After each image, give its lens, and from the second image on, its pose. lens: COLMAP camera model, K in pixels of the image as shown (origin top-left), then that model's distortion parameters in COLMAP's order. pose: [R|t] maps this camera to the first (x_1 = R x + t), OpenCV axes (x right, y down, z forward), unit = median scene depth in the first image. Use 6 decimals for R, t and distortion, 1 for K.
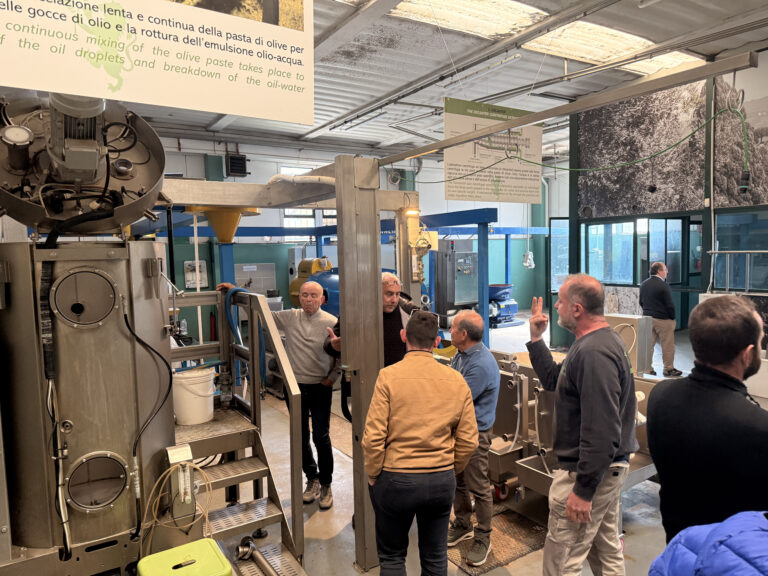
lens RADIAL K [[548.6, 0, 382.7], [0, 548.6, 295.4], [0, 0, 1]] dist [0.044367, -0.050192]
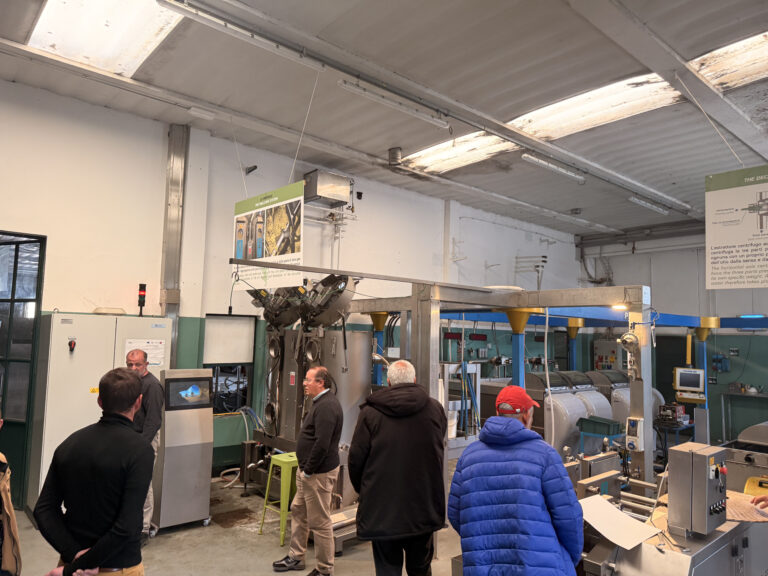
lens RADIAL K [[544.2, 0, 385.6], [0, 544.2, 289.8], [0, 0, 1]] dist [0.115140, -0.165505]
pose [[0.168919, -0.058940, -0.983866, 1.083863], [-0.104646, 0.991496, -0.077363, -0.061198], [0.980059, 0.116026, 0.161315, 0.439107]]
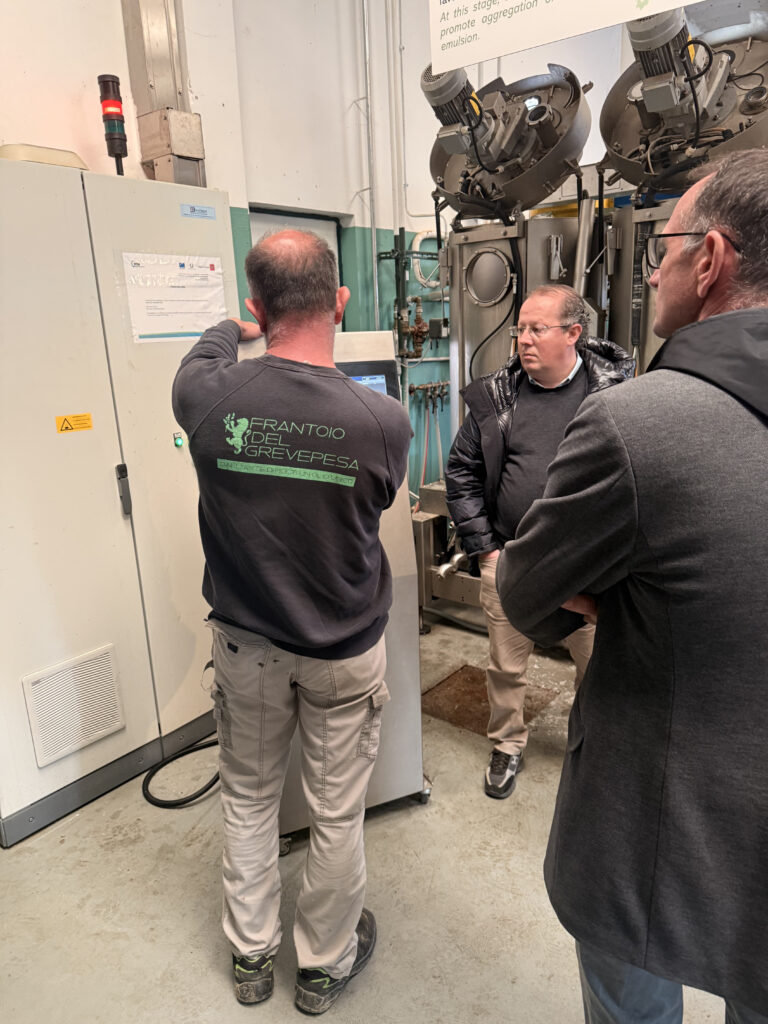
lens RADIAL K [[730.0, 0, 385.3], [0, 730.0, 511.7], [0, 0, 1]] dist [0.040075, -0.043389]
pose [[0.341681, 0.235559, -0.909817, 0.266159], [-0.036550, 0.970678, 0.237590, 0.069305], [0.939105, -0.047926, 0.340271, 0.042264]]
